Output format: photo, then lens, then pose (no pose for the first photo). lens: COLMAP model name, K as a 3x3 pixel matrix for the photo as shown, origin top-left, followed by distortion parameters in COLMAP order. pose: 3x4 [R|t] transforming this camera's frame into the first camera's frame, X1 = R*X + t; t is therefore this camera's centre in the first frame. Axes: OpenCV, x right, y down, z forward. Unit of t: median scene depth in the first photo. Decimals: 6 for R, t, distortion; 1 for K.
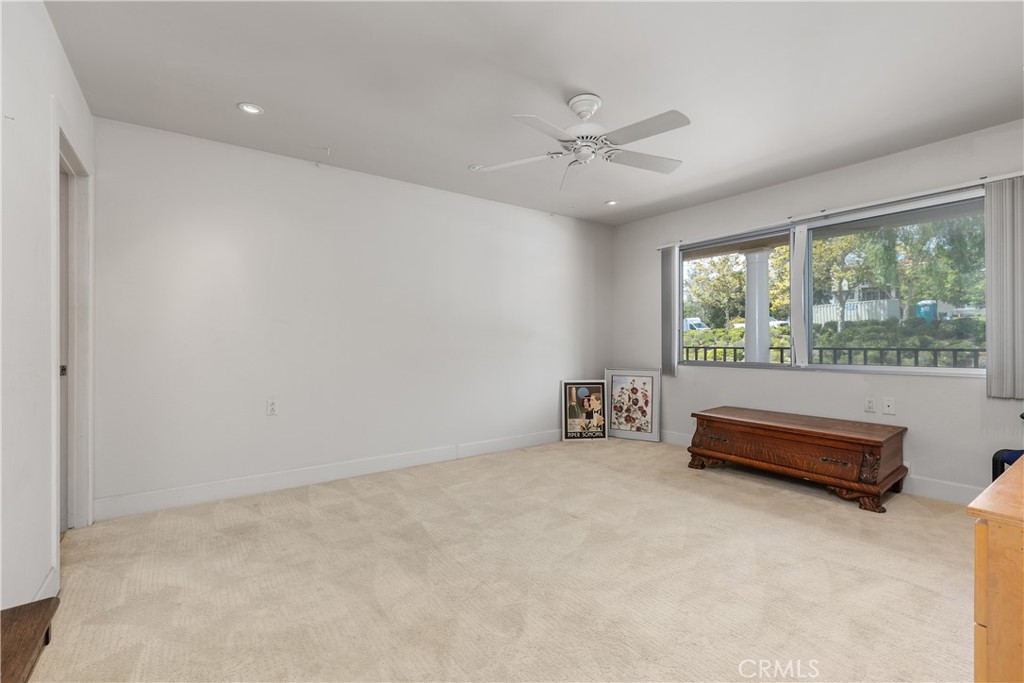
lens RADIAL K [[458.8, 0, 517.0], [0, 458.8, 340.7], [0, 0, 1]] dist [0.006892, -0.002129]
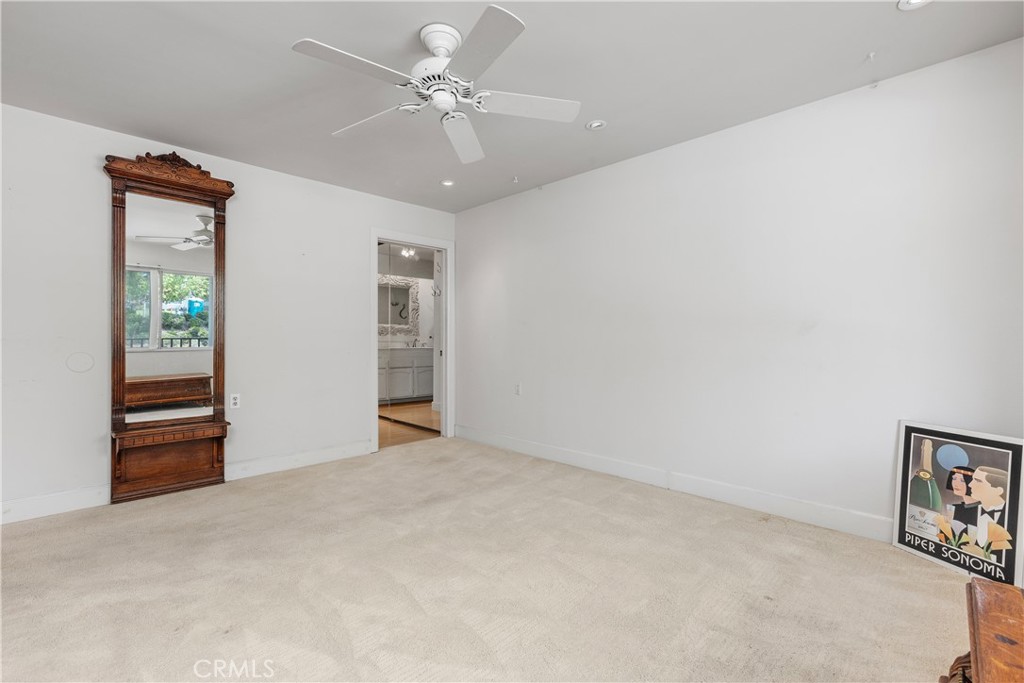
lens RADIAL K [[458.8, 0, 515.7], [0, 458.8, 337.9], [0, 0, 1]] dist [0.006892, -0.002129]
pose [[0.183942, 0.002177, -0.982935, 0.500068], [-0.007693, 0.999970, 0.000775, 0.002437], [0.982907, 0.007419, 0.183953, 0.511671]]
